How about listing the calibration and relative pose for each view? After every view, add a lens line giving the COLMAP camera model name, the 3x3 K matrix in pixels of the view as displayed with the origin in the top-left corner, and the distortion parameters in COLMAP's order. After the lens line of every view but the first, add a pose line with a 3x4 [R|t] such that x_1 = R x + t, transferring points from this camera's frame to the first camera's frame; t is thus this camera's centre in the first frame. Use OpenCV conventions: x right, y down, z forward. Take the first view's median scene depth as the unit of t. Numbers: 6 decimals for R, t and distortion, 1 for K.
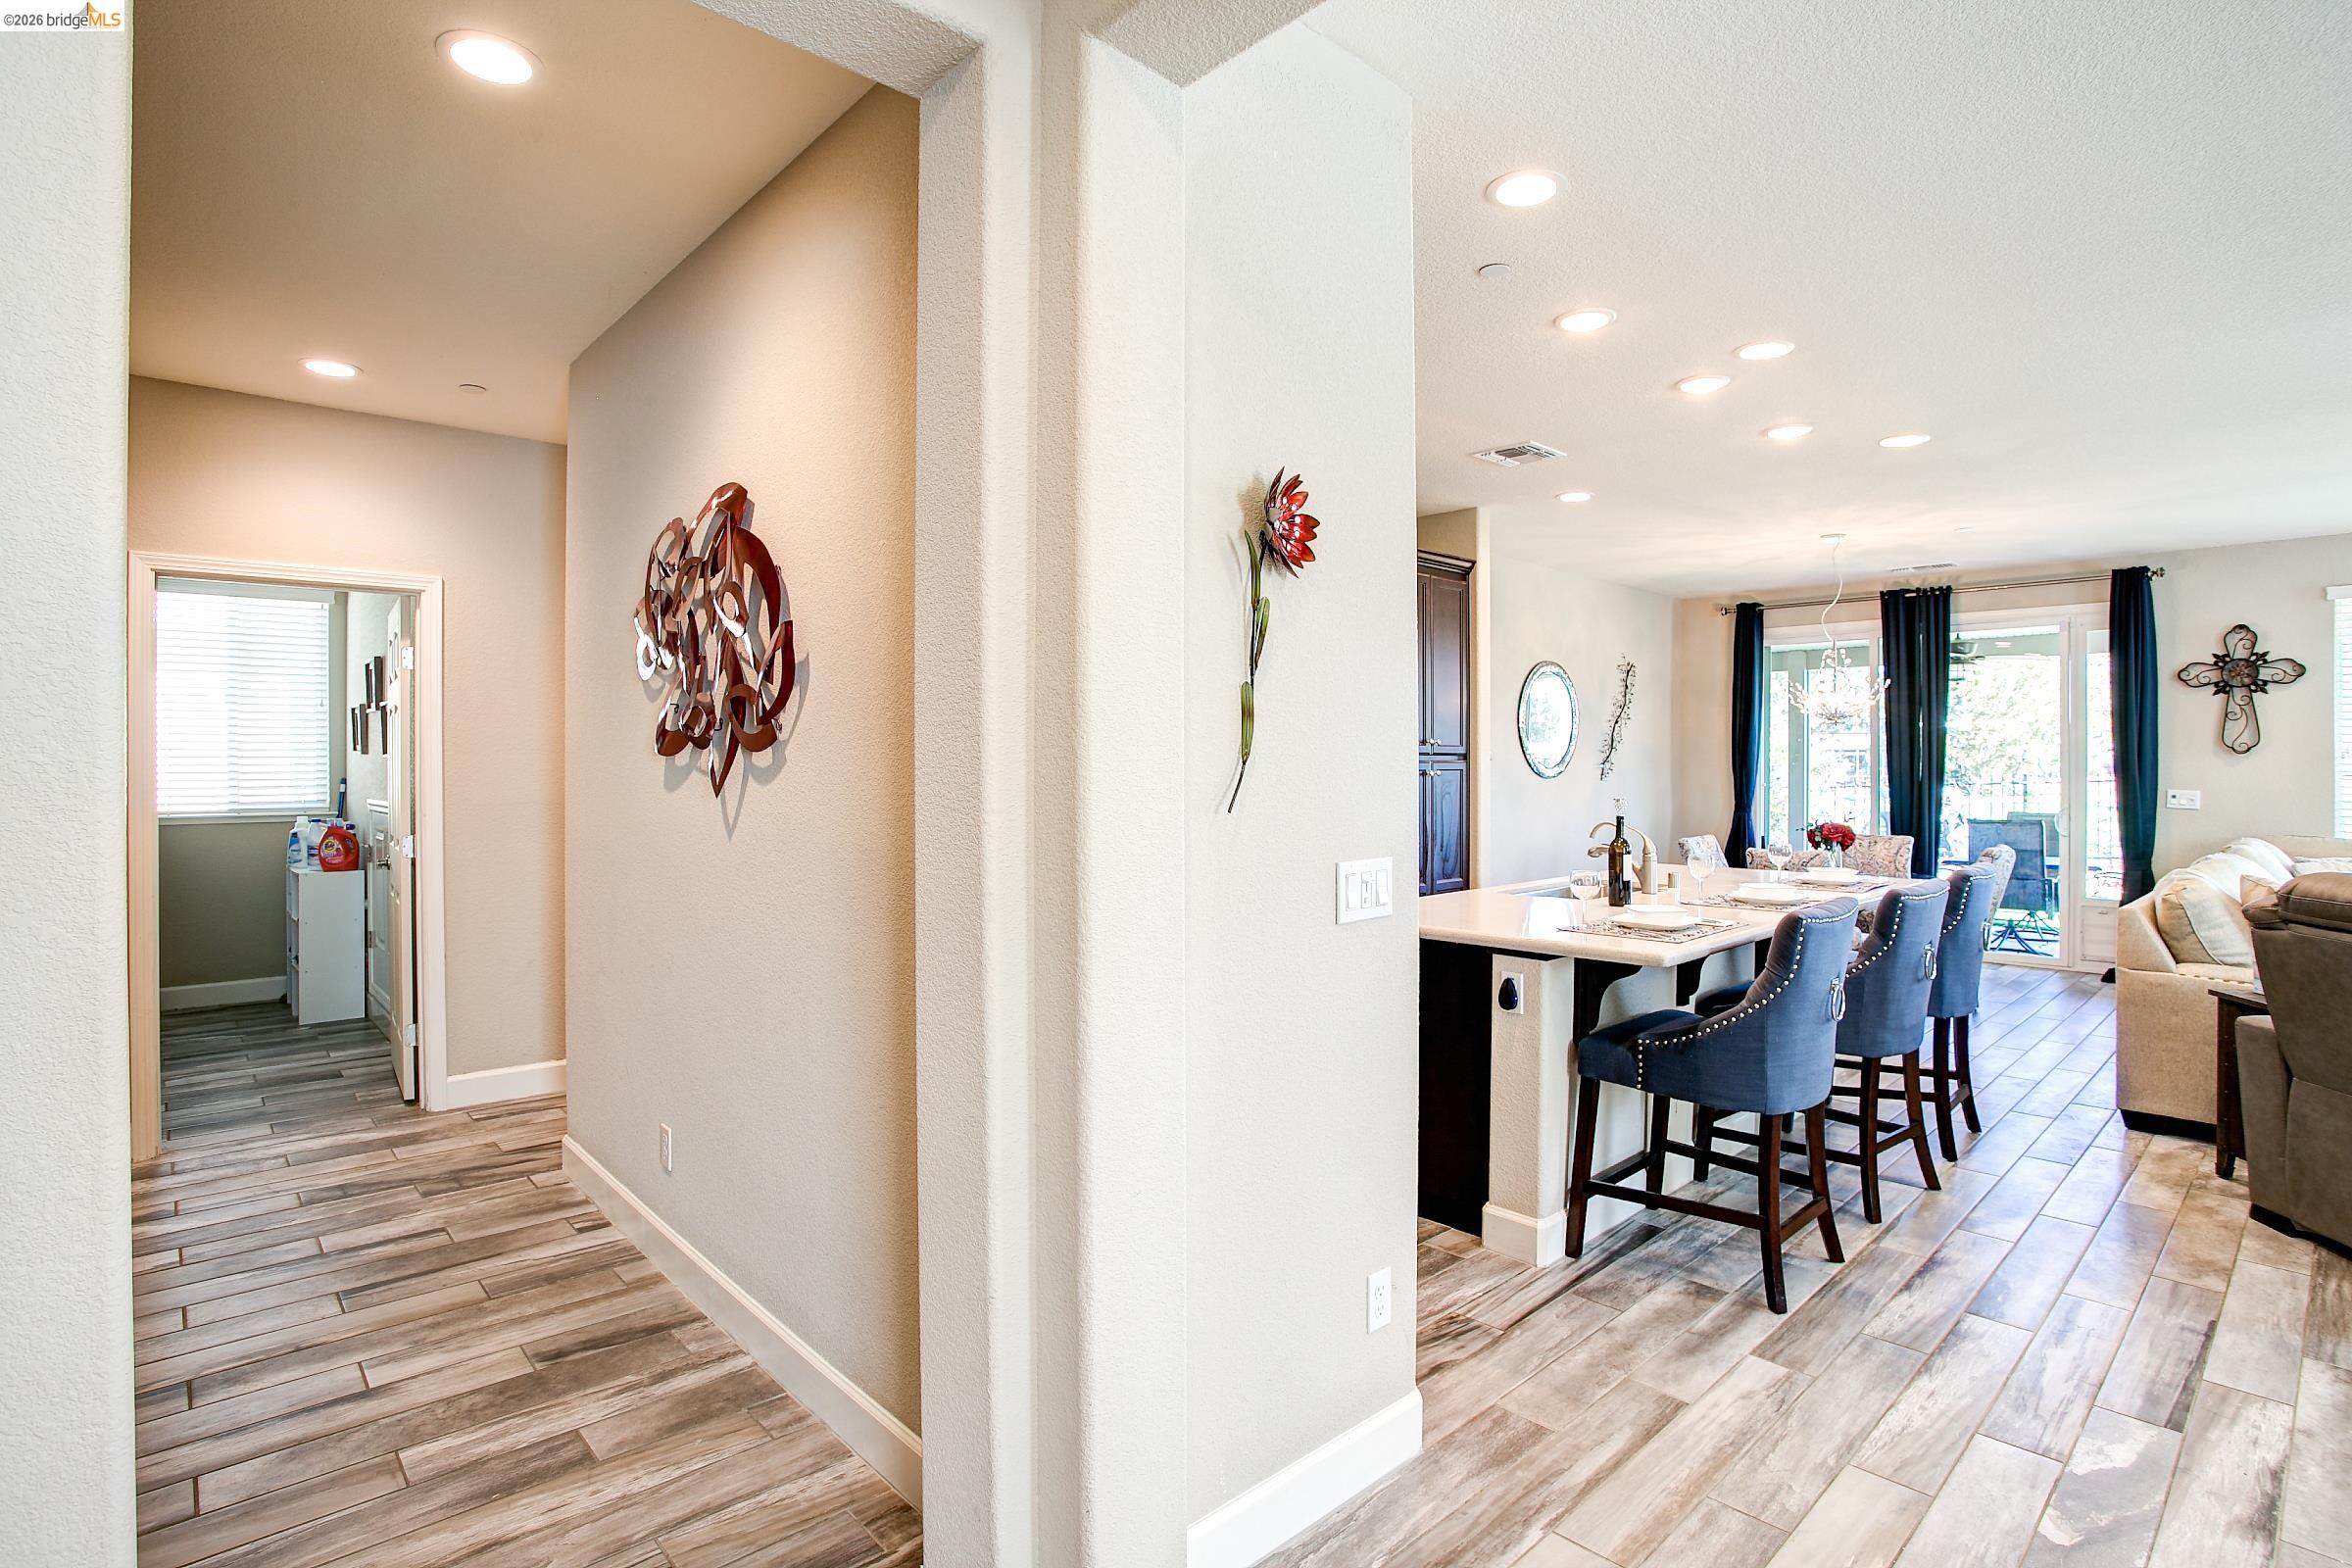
lens RADIAL K [[1159.8, 0, 1190.1], [0, 1159.8, 769.4], [0, 0, 1]] dist [-0.068112, 0.028757]
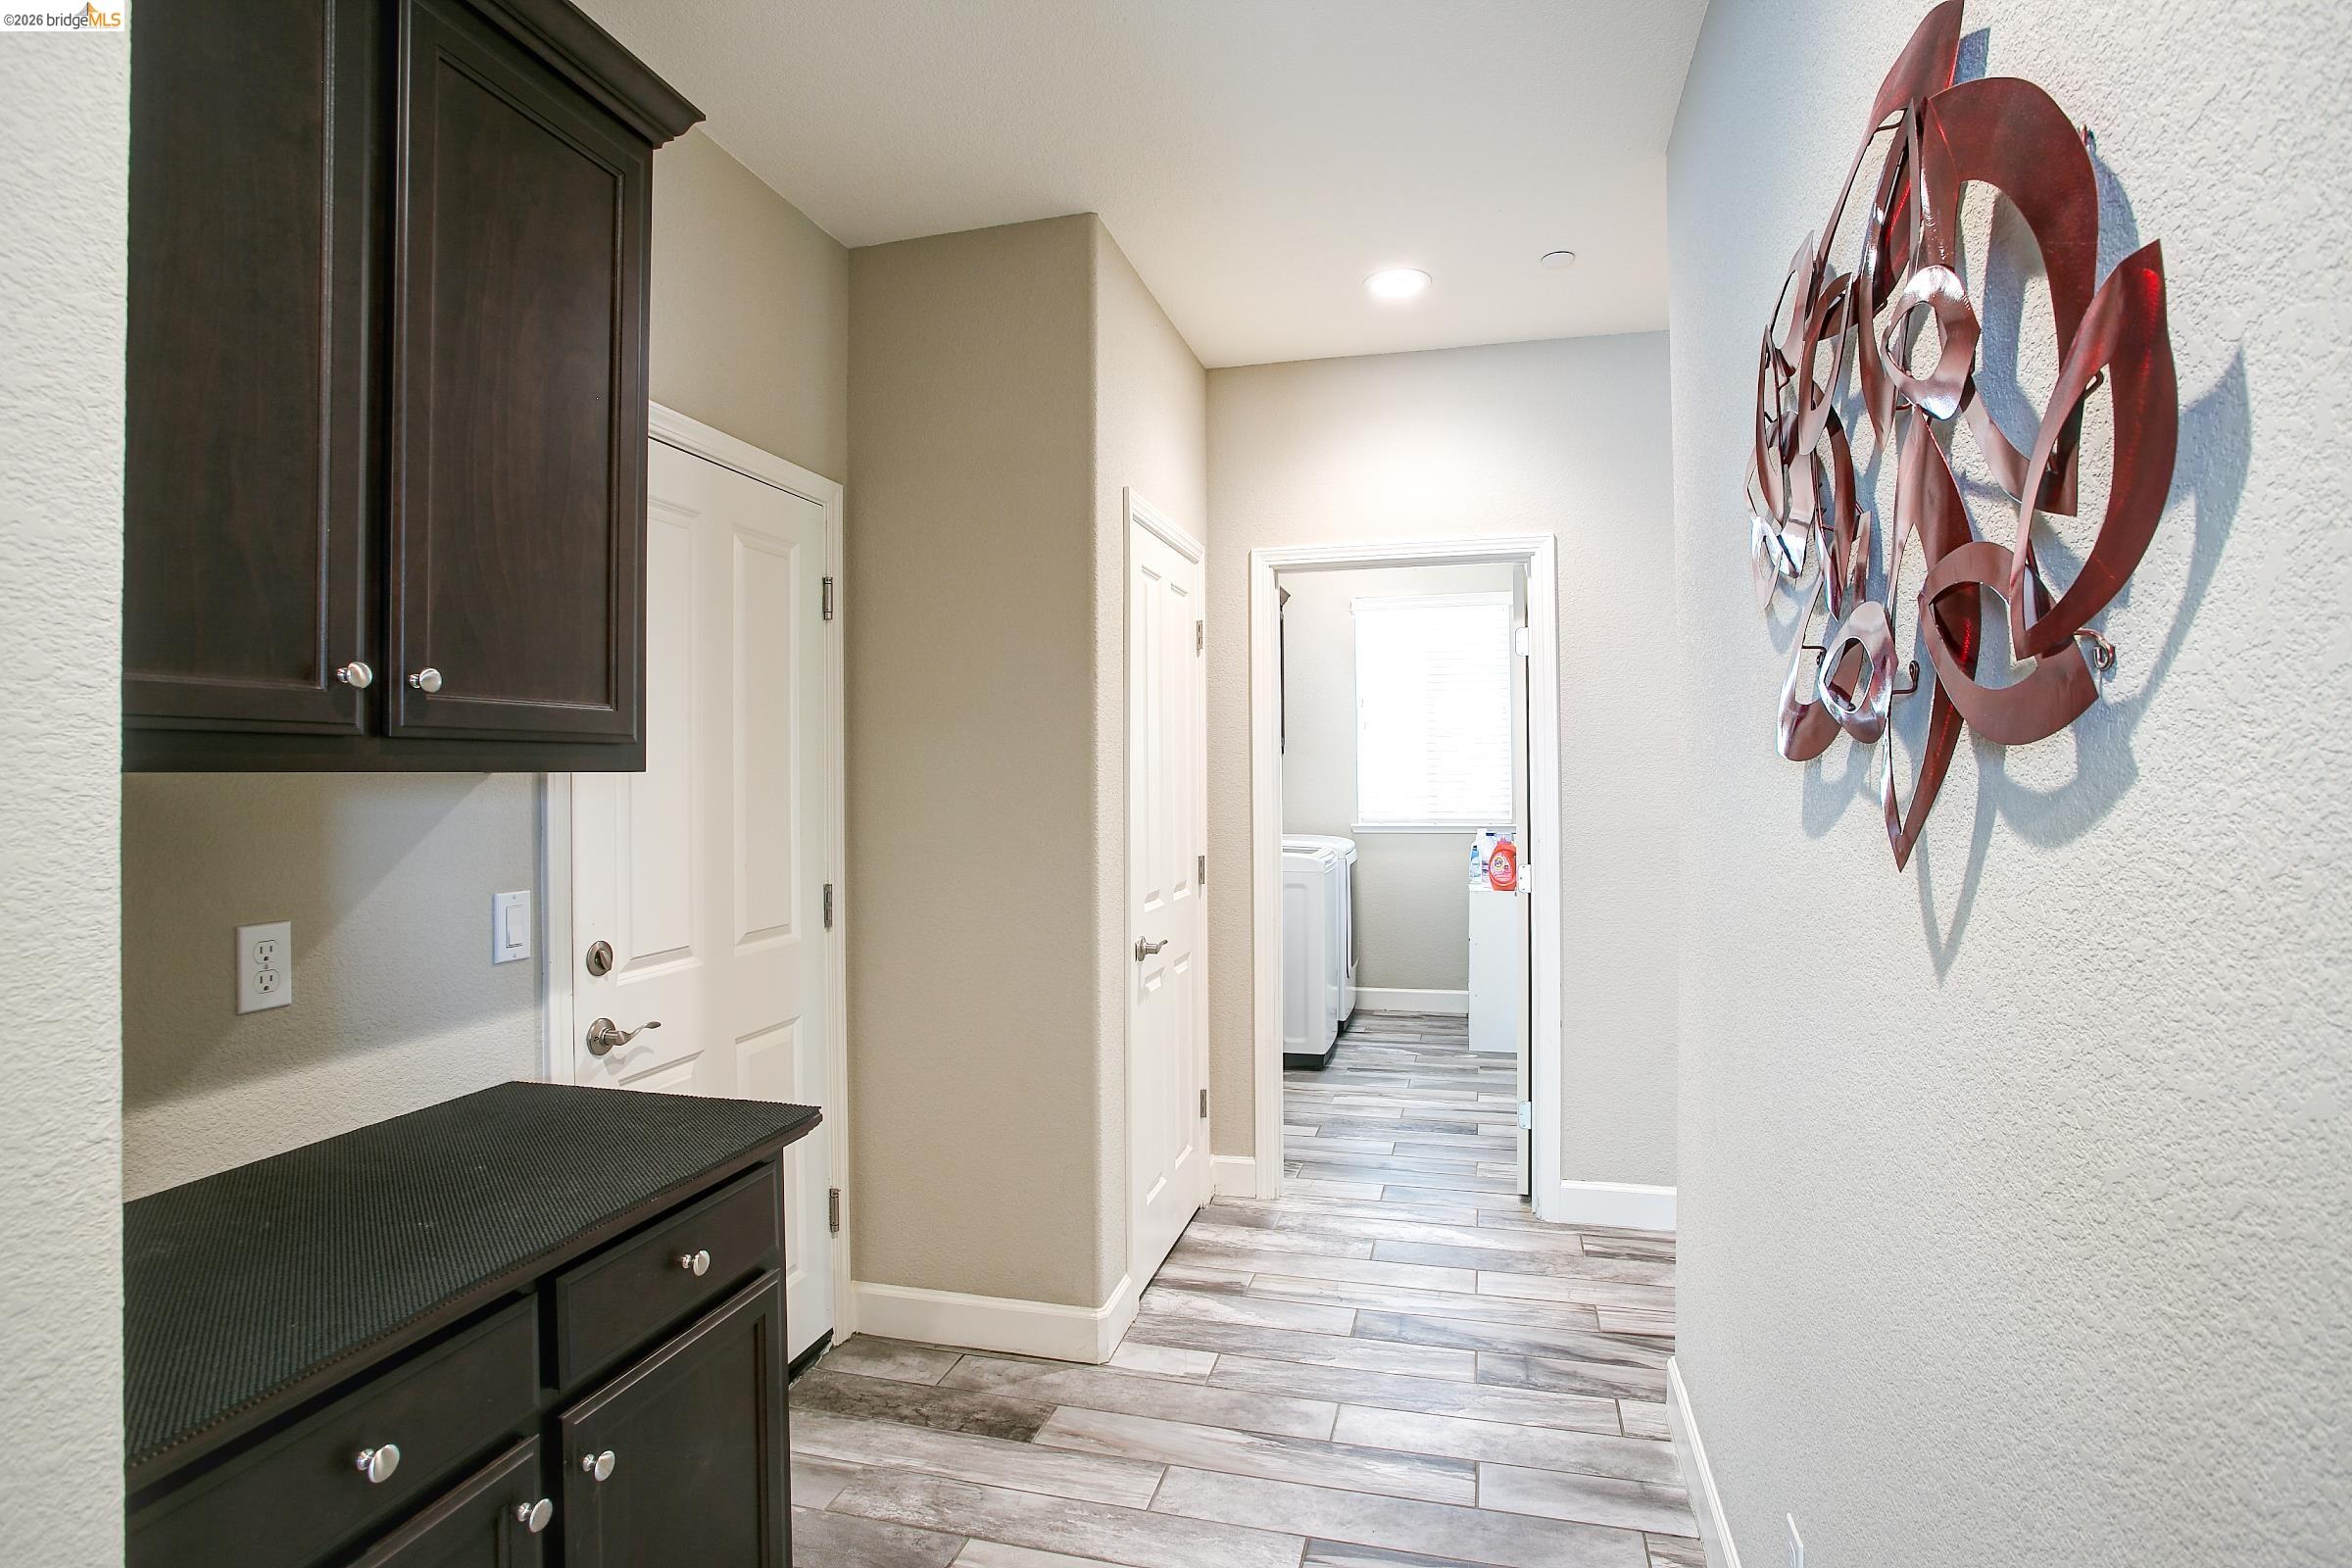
lens RADIAL K [[1159.8, 0, 1190.1], [0, 1159.8, 769.4], [0, 0, 1]] dist [-0.068112, 0.028757]
pose [[0.539453, -0.006089, -0.841994, -0.232716], [0.001546, 0.999979, -0.006241, -0.006583], [0.842014, 0.002065, 0.539452, 0.622852]]
